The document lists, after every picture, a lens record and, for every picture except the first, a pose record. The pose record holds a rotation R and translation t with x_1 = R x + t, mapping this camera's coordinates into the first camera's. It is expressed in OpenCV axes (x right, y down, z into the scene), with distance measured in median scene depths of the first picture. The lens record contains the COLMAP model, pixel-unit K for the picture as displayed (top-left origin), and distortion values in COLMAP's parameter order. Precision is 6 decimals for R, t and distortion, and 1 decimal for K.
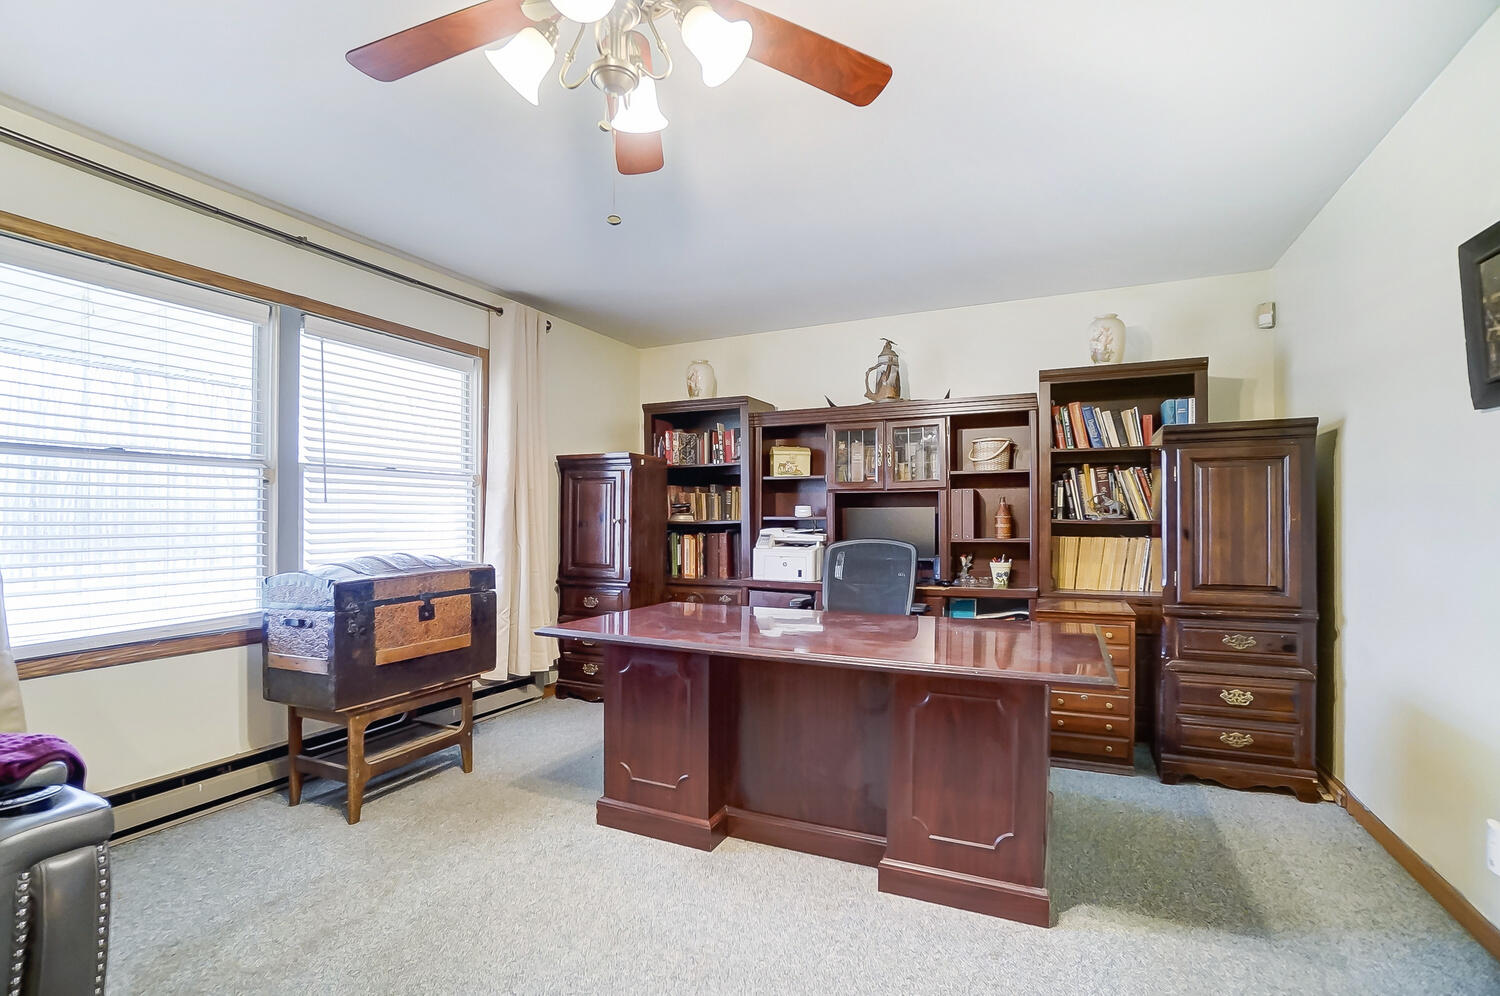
lens RADIAL K [[677.3, 0, 735.8], [0, 677.3, 512.6], [0, 0, 1]] dist [-0.041056, 0.006818]
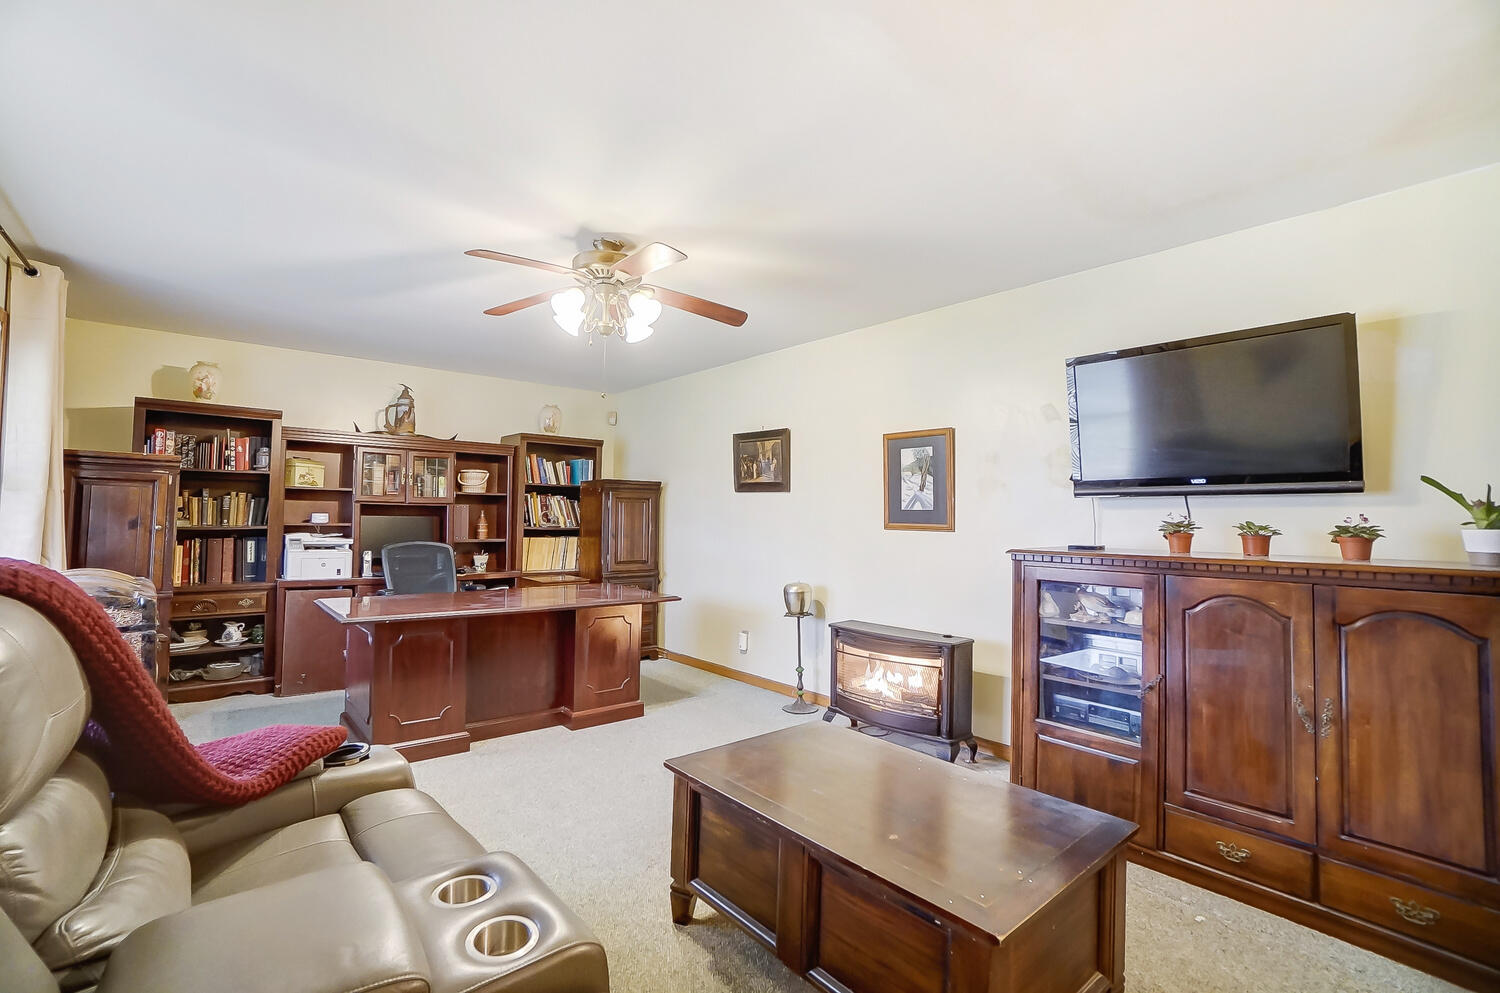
lens RADIAL K [[662.1, 0, 730.0], [0, 662.1, 493.6], [0, 0, 1]] dist [-0.052777, 0.016862]
pose [[0.419245, 0.042617, 0.906872, -0.751685], [-0.020907, 0.999086, -0.037285, -0.021194], [-0.907632, -0.003328, 0.419753, -0.098096]]
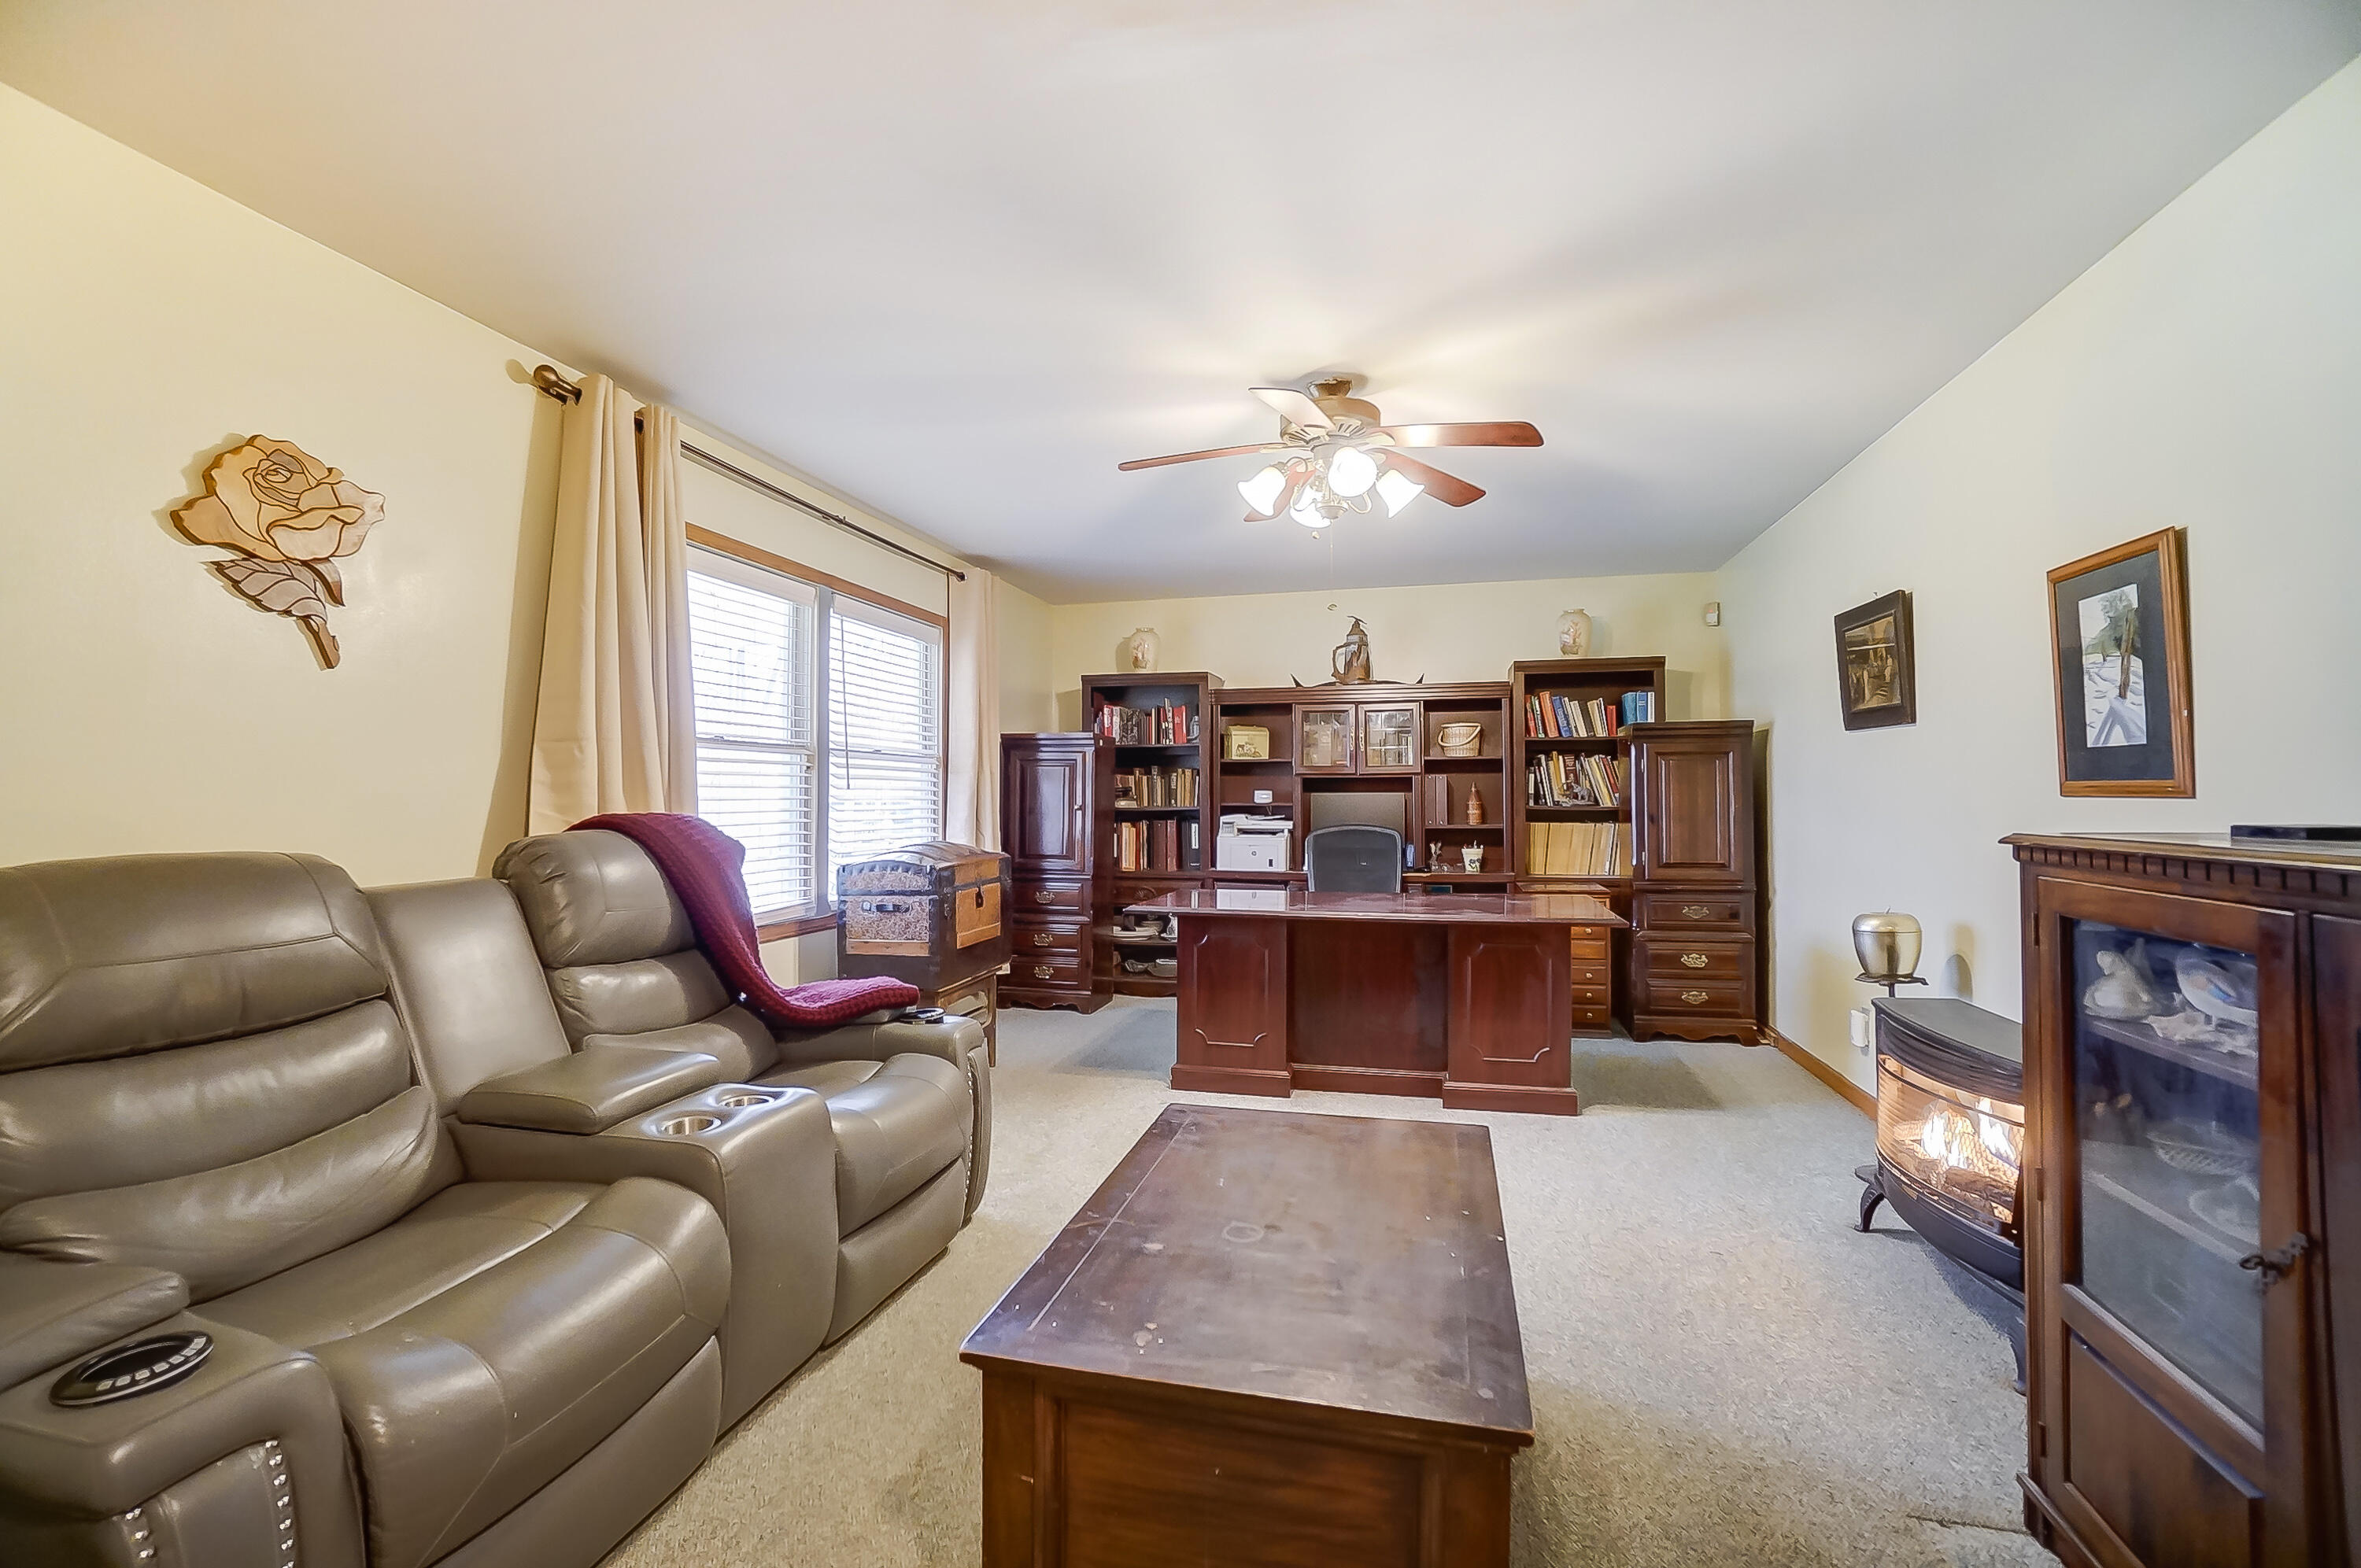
lens RADIAL K [[1042.1, 0, 1151.0], [0, 1042.1, 768.4], [0, 0, 1]] dist [-0.052777, 0.016862]
pose [[0.982996, 0.006194, 0.183522, -0.390000], [-0.002059, 0.999740, -0.022718, -0.010054], [-0.183614, 0.021954, 0.982753, -0.458975]]
